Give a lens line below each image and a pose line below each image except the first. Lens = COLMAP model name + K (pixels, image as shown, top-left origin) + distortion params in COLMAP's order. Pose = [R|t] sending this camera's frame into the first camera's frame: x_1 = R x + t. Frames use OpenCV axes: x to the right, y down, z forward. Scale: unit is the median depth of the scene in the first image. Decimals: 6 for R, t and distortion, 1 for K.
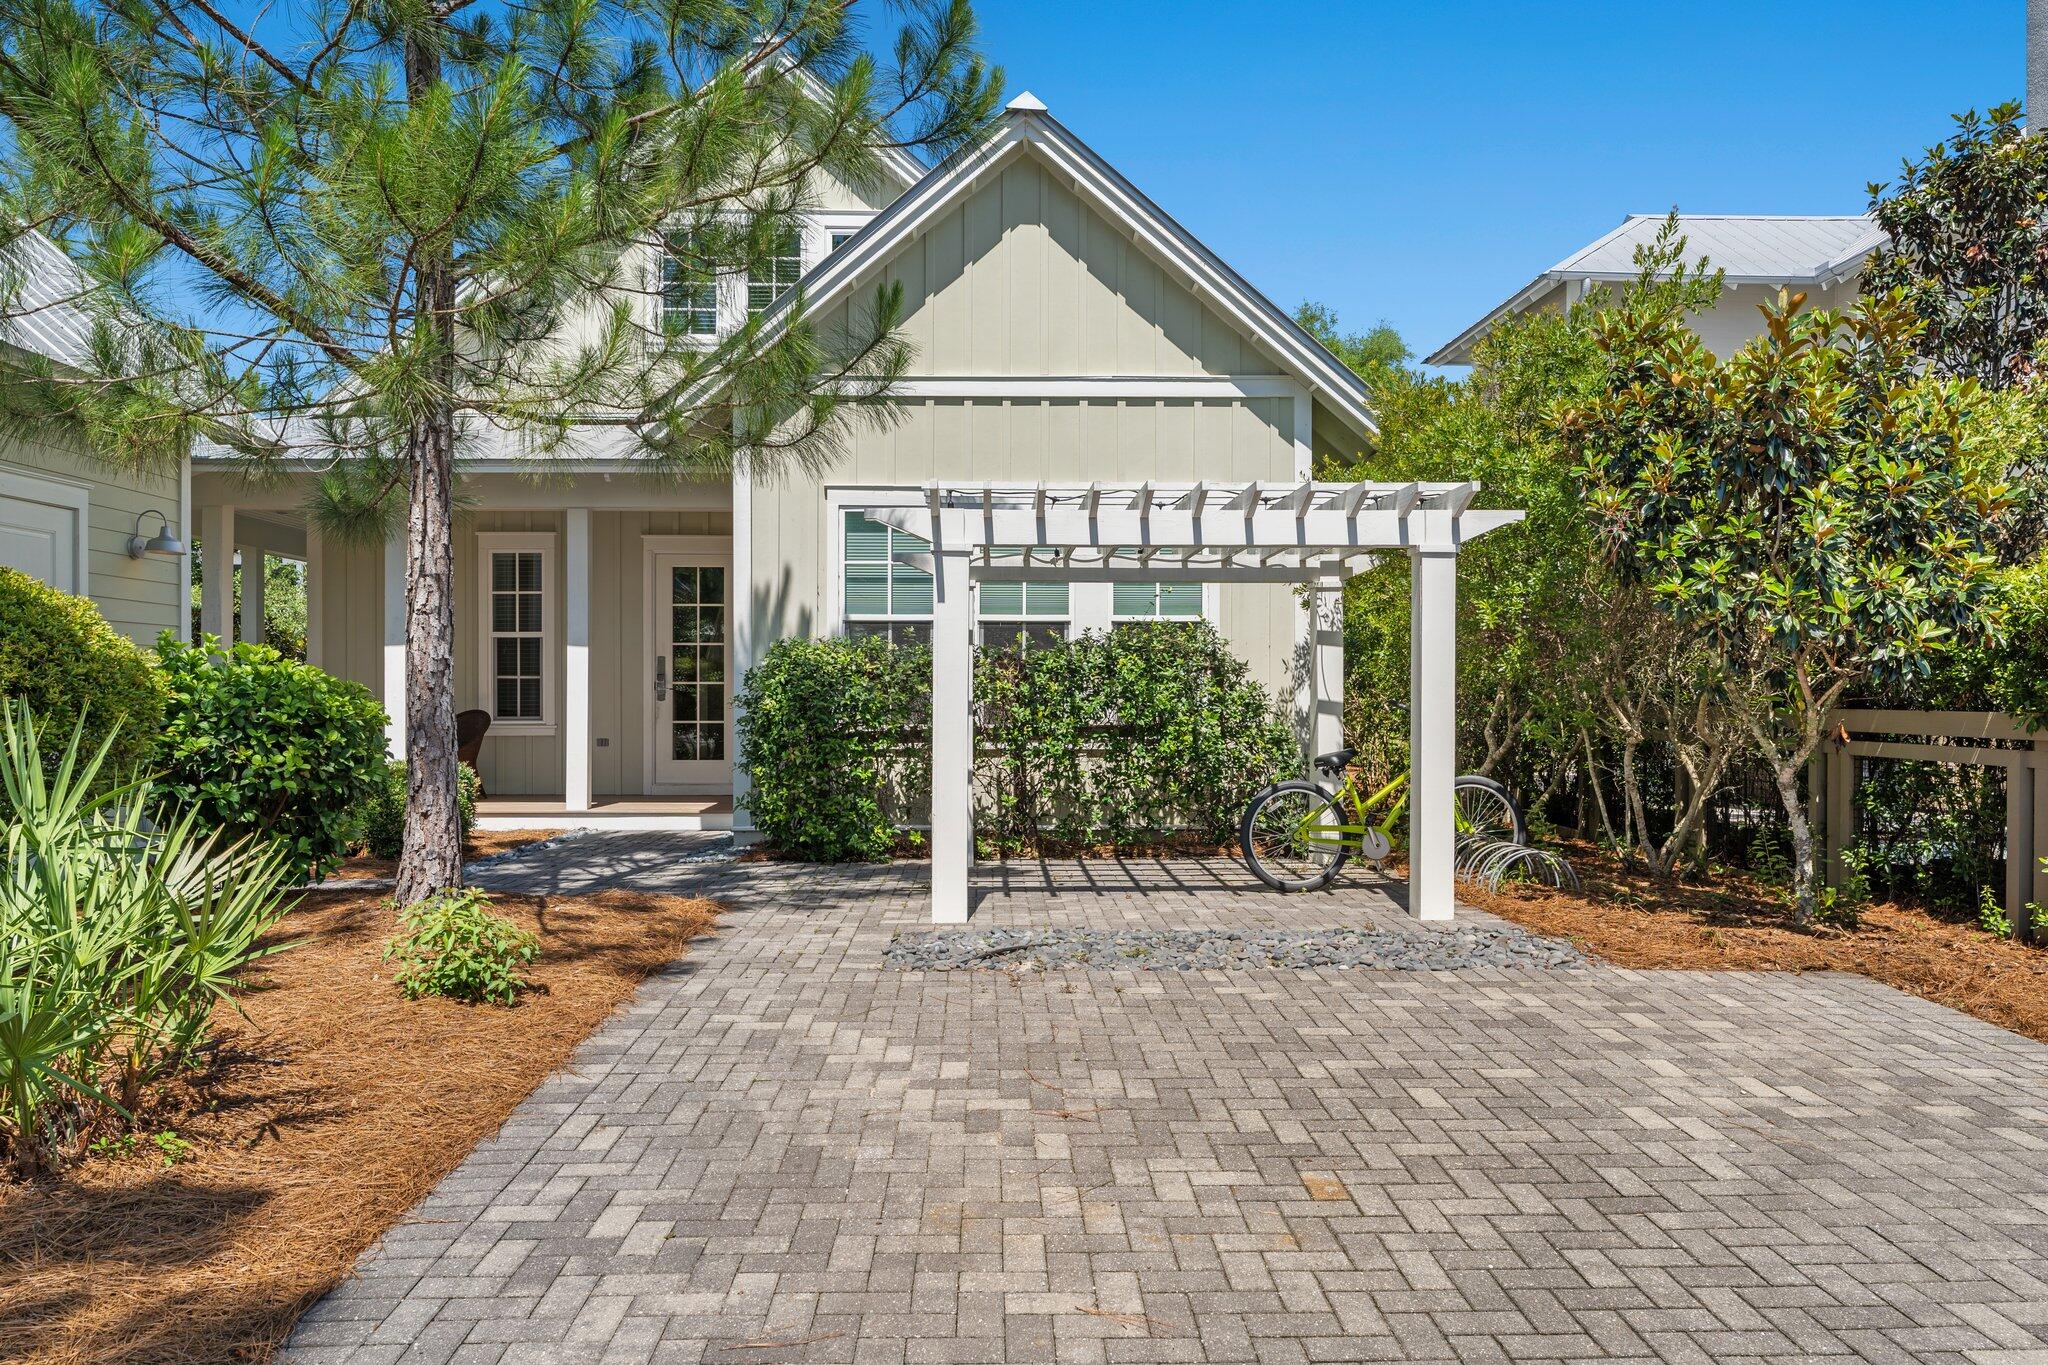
lens RADIAL K [[1380.0, 0, 1023.0], [0, 1380.0, 695.0], [0, 0, 1]] dist [-0.002678, -0.000583]
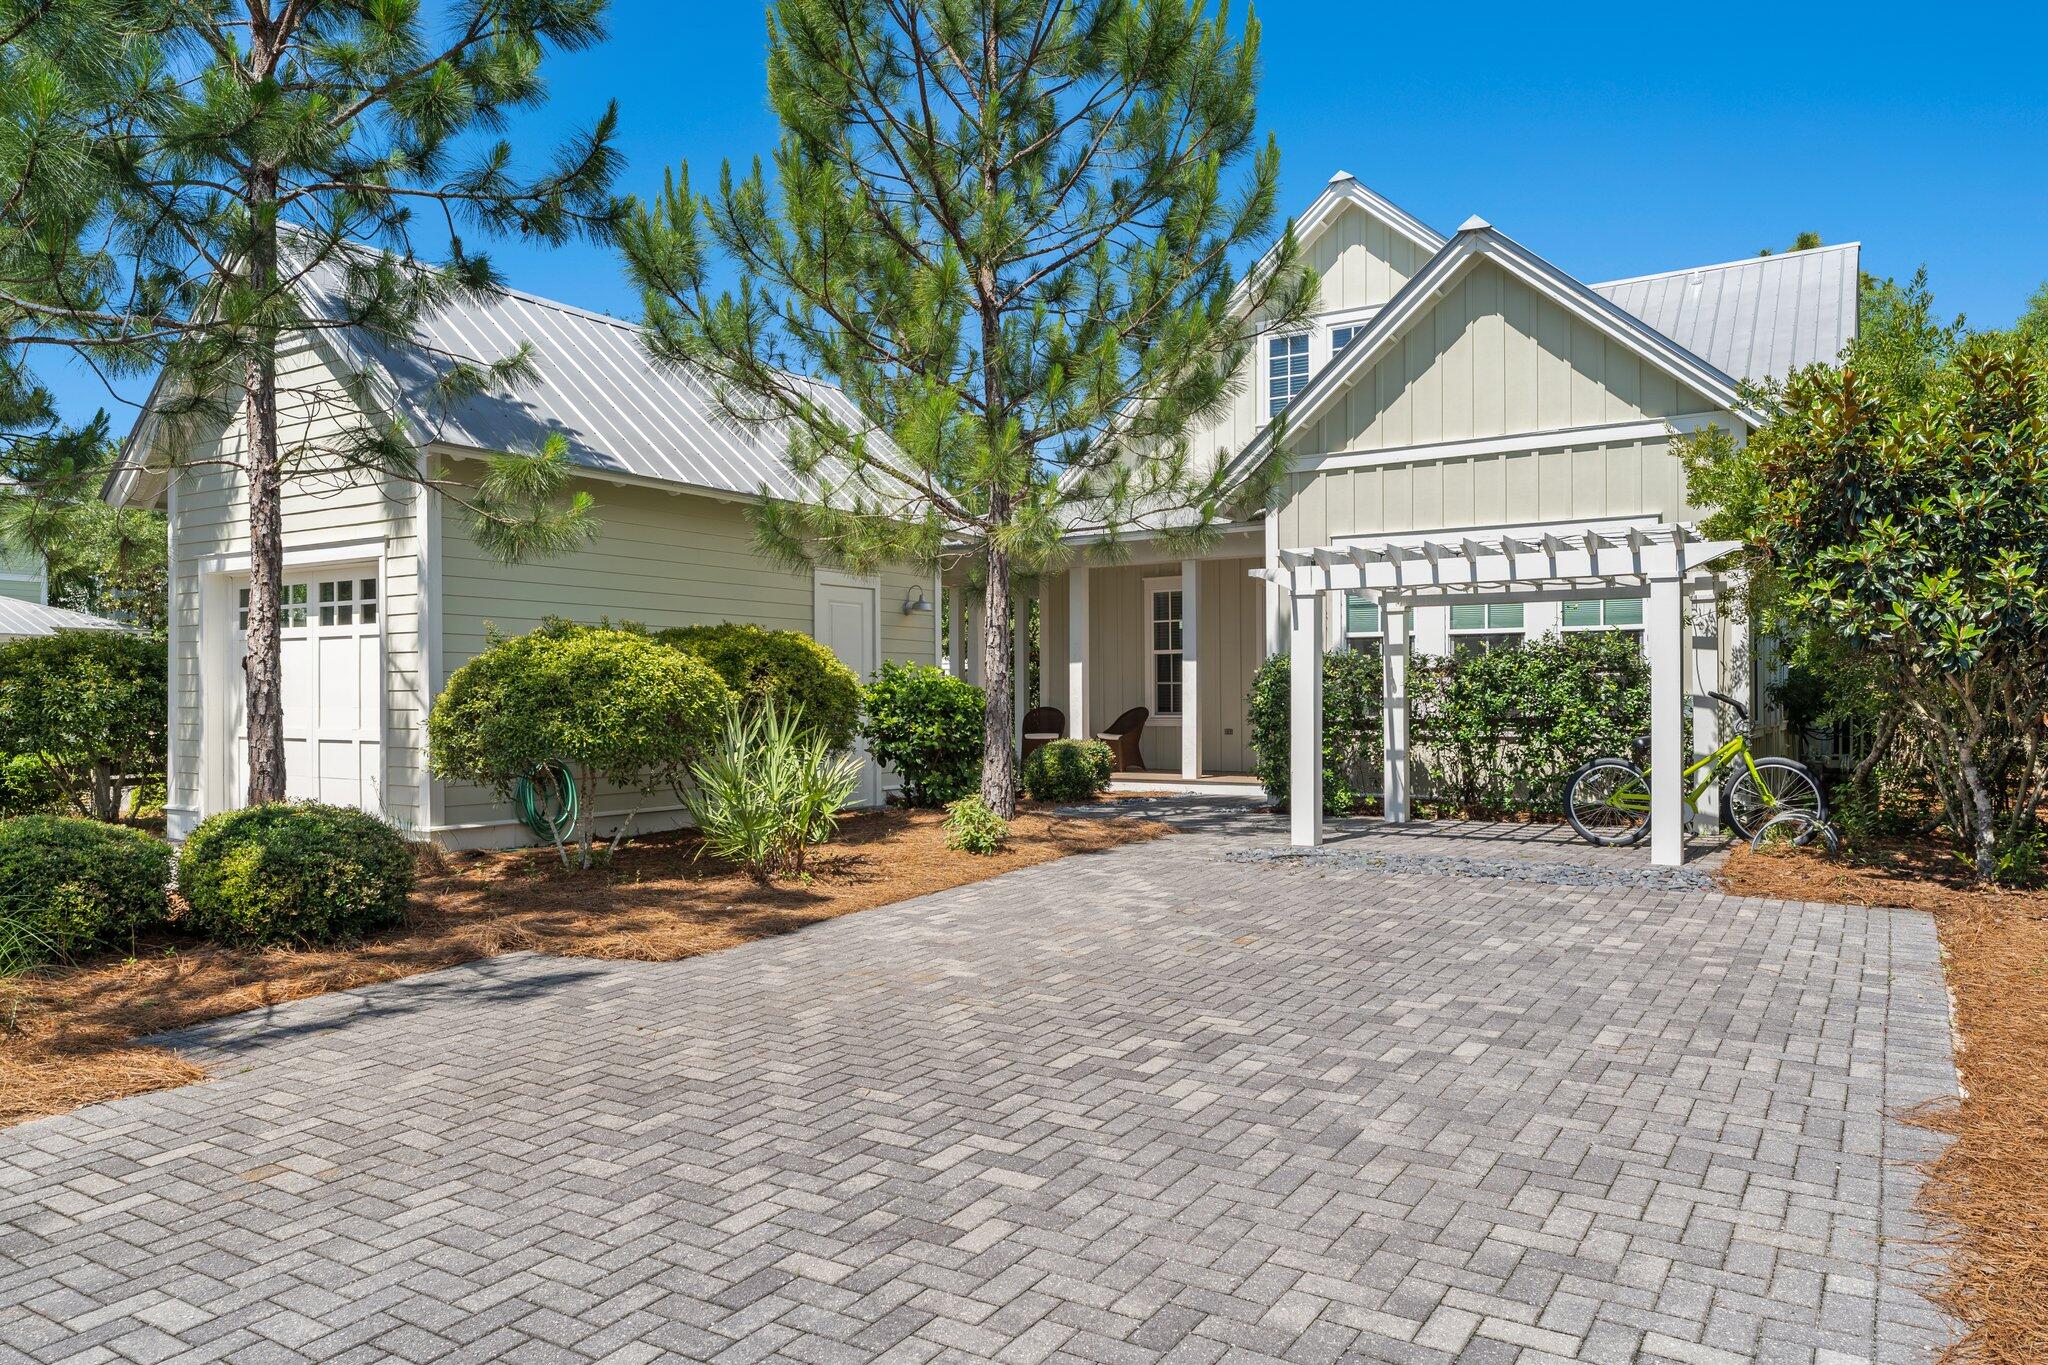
lens RADIAL K [[1380.0, 0, 1023.0], [0, 1380.0, 695.0], [0, 0, 1]] dist [-0.002678, -0.000583]
pose [[0.828788, -0.005942, -0.559531, 0.408075], [0.003831, 0.999980, -0.004944, 0.007227], [0.559550, 0.001954, 0.828794, -0.308887]]
